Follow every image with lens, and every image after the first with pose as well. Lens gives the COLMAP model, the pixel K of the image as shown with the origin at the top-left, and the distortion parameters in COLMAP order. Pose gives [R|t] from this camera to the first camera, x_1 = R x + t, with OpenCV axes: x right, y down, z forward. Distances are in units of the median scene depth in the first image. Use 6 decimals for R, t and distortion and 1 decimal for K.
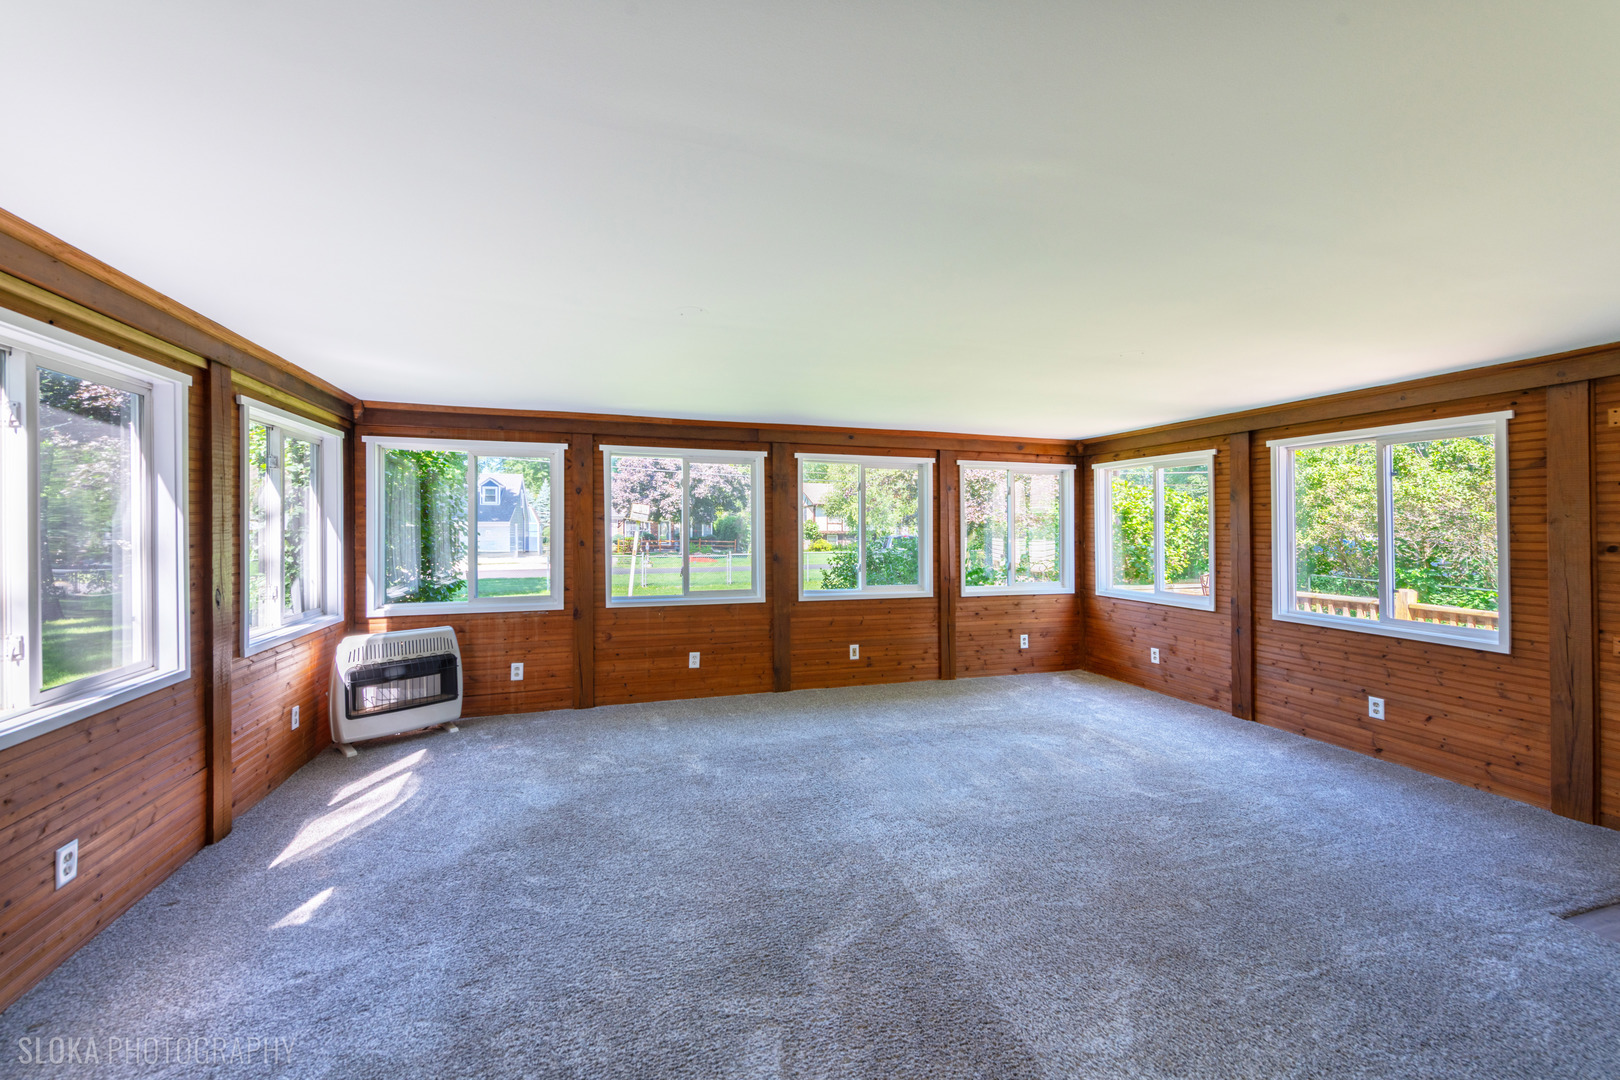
lens RADIAL K [[635.4, 0, 822.2], [0, 635.4, 522.8], [0, 0, 1]] dist [0.003610, -0.003121]
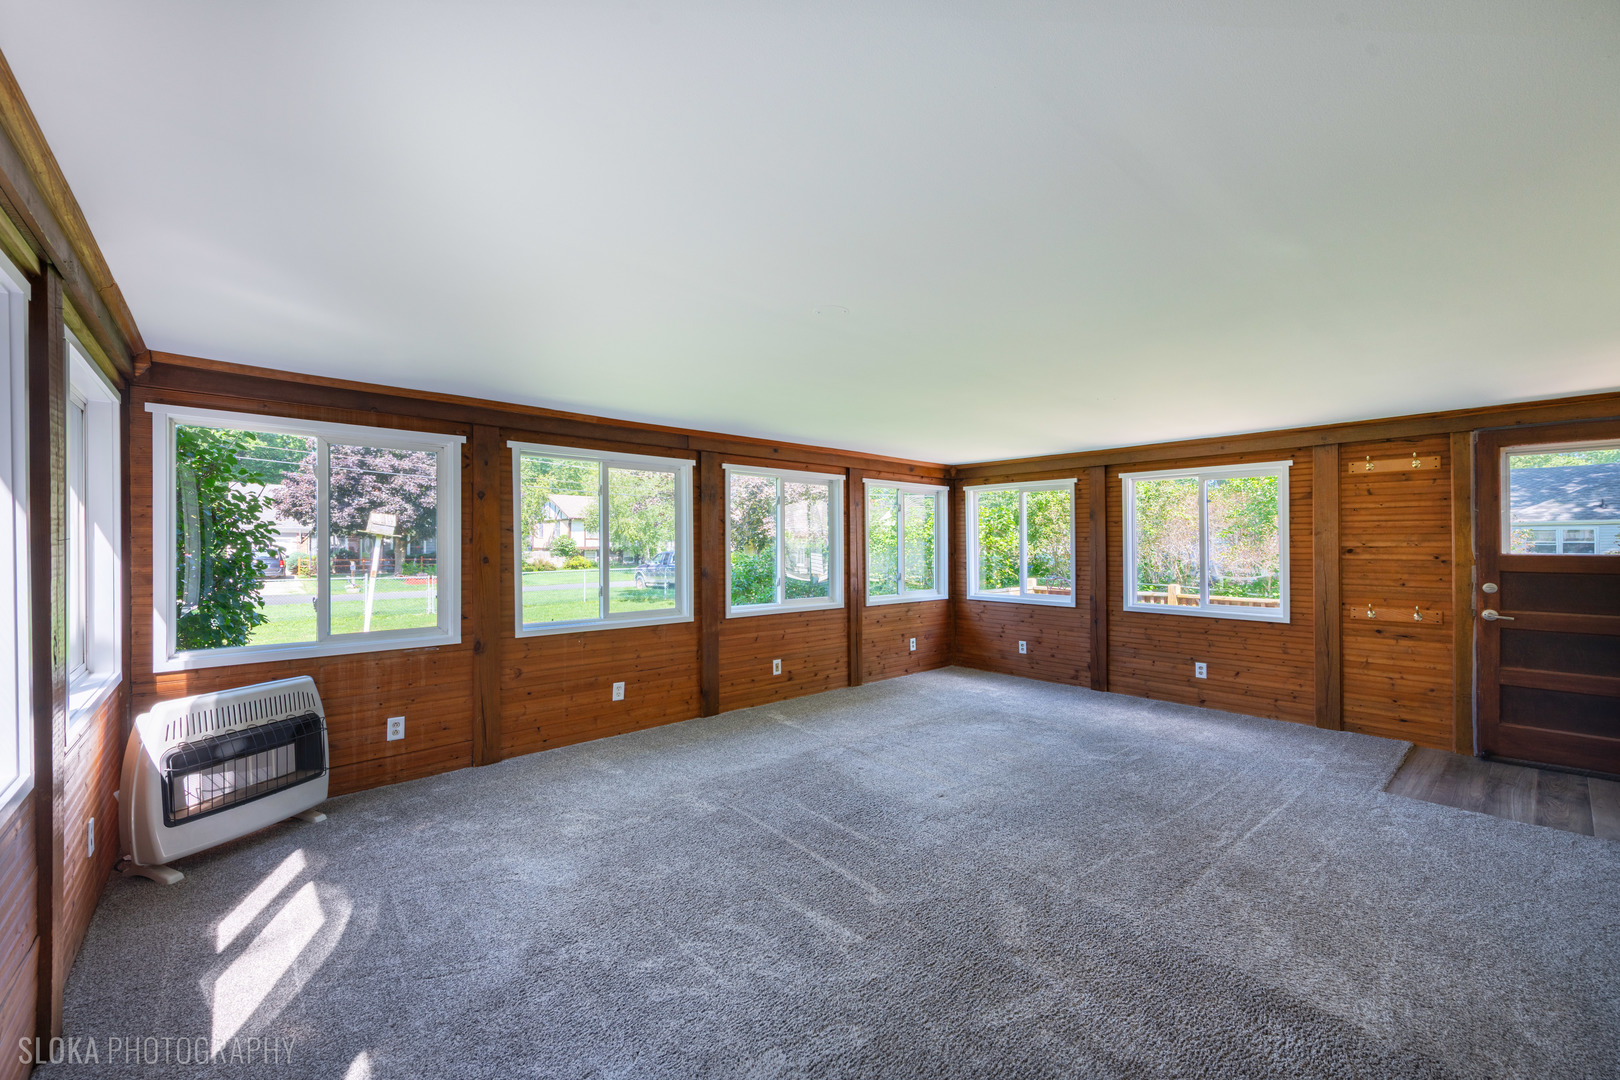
lens RADIAL K [[624.8, 0, 819.3], [0, 624.8, 528.4], [0, 0, 1]] dist [-0.011984, 0.001010]
pose [[0.904670, 0.008252, 0.426033, -0.358922], [-0.000307, 0.999825, -0.018714, 0.007010], [-0.426113, 0.016800, 0.904514, 0.105487]]
